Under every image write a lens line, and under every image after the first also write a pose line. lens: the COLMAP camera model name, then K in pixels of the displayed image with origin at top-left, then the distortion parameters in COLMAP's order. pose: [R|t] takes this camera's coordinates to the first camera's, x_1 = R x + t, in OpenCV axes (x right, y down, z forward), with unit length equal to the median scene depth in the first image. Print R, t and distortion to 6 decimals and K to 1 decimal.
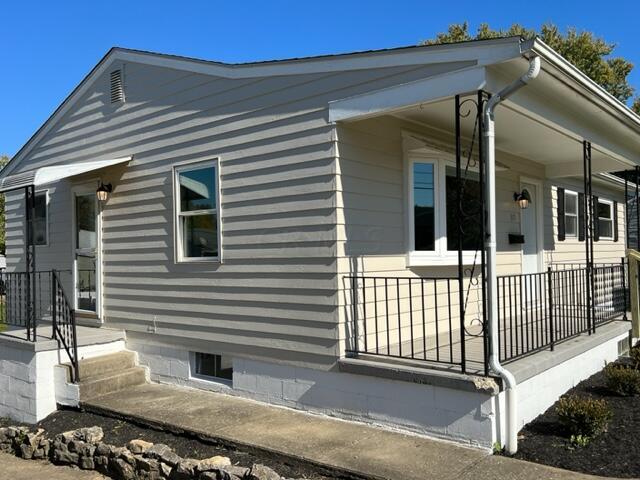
lens RADIAL K [[560.4, 0, 320.0], [0, 560.4, 240.0], [0, 0, 1]] dist [0.122694, -0.163437]
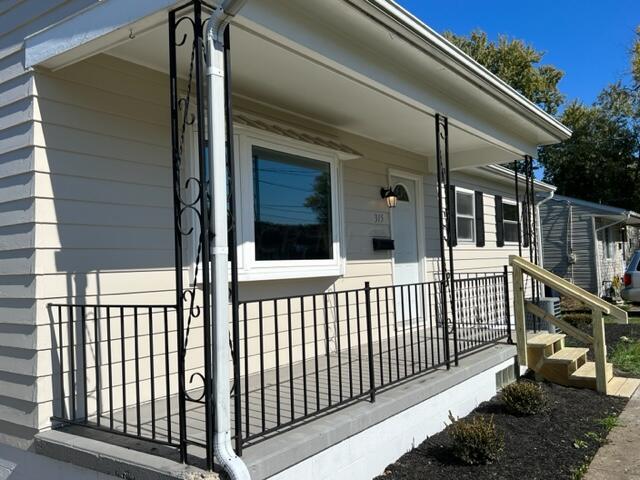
lens RADIAL K [[548.4, 0, 310.9], [0, 548.4, 237.9], [0, 0, 1]] dist [0.110050, -0.163626]
pose [[0.998379, -0.012674, 0.055480, 0.251667], [0.013882, 0.999674, -0.021443, 0.005454], [-0.055190, 0.022179, 0.998230, 0.274538]]
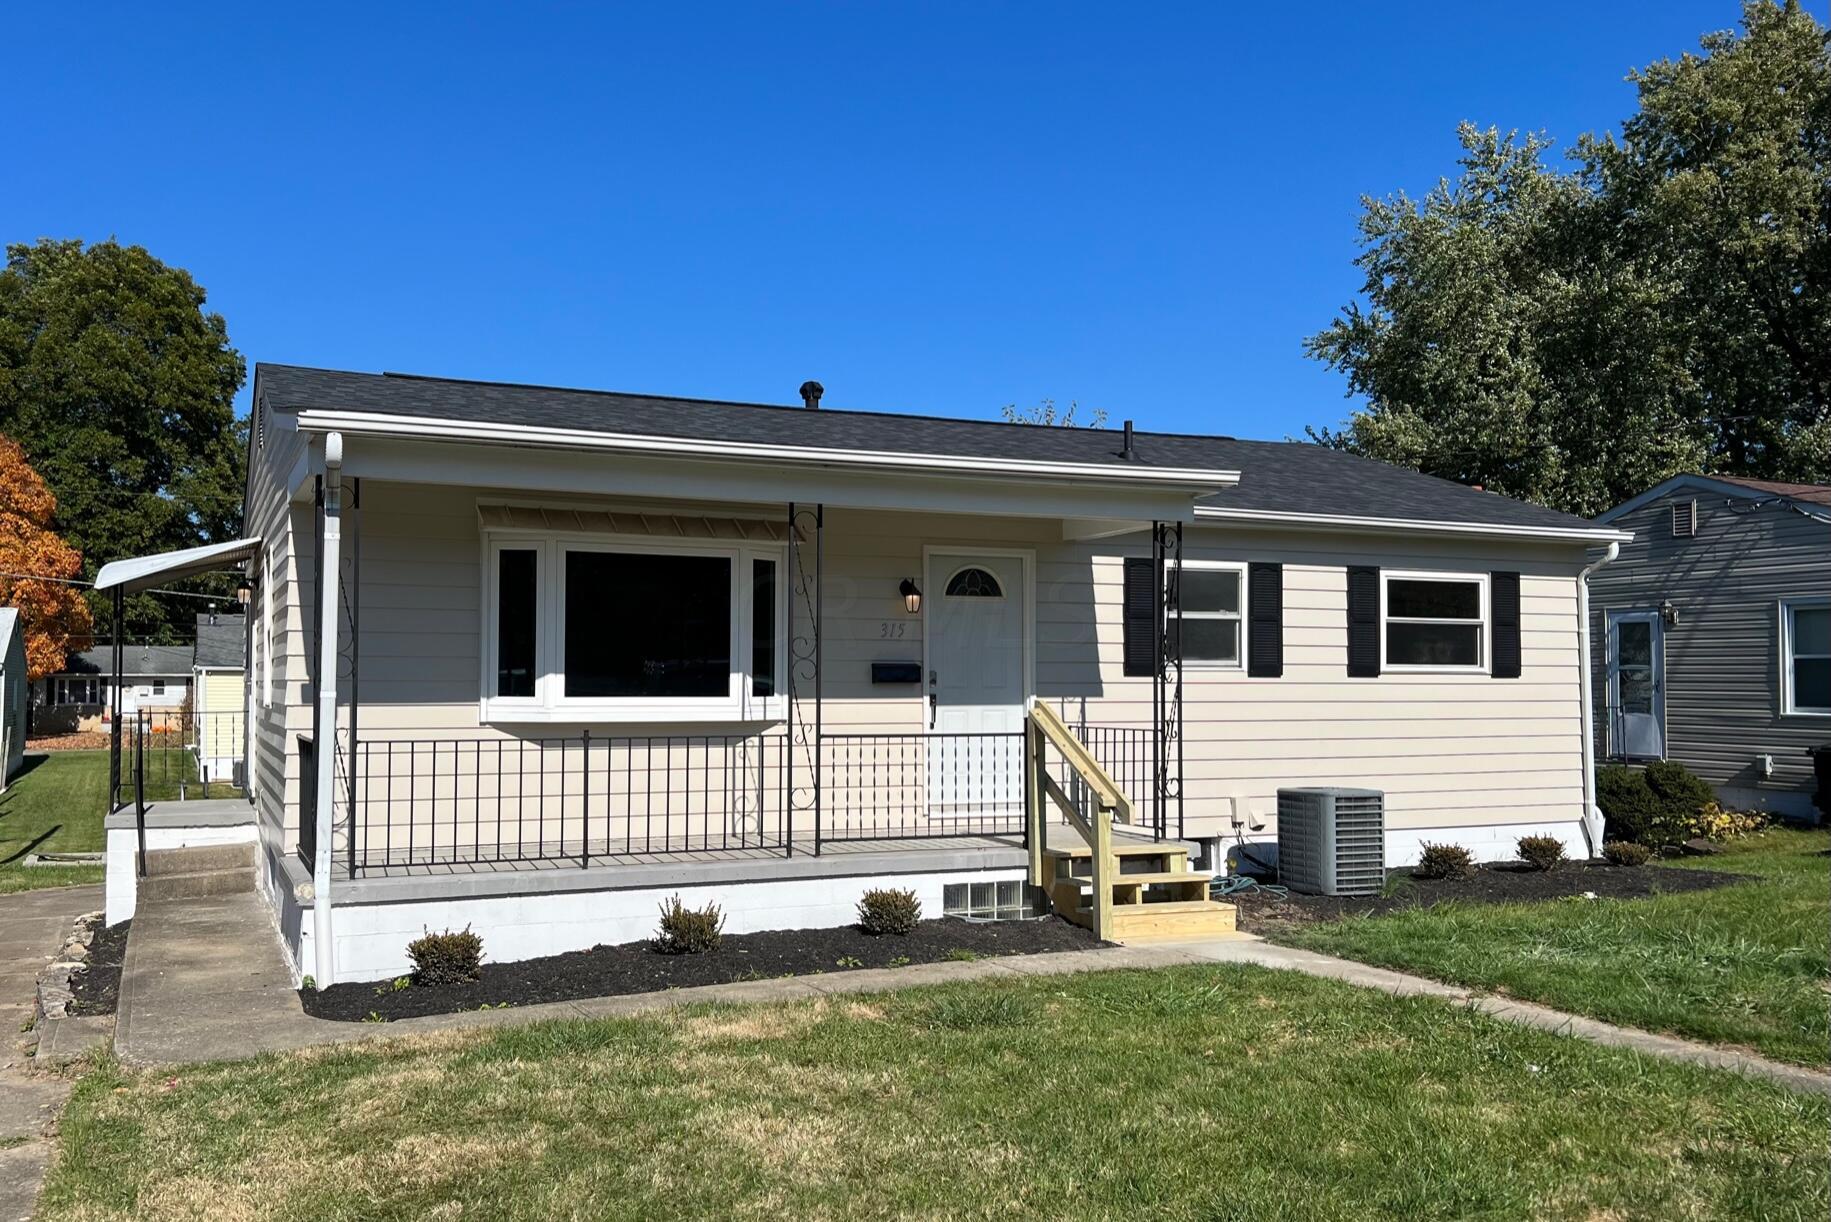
lens RADIAL K [[1543.2, 0, 915.5], [0, 1543.2, 611.0], [0, 0, 1]] dist [0.073308, 0.000216]
pose [[0.900842, 0.005517, -0.434113, 1.214632], [-0.009536, 0.999929, -0.007082, -0.060477], [0.434043, 0.010519, 0.900831, -0.278075]]
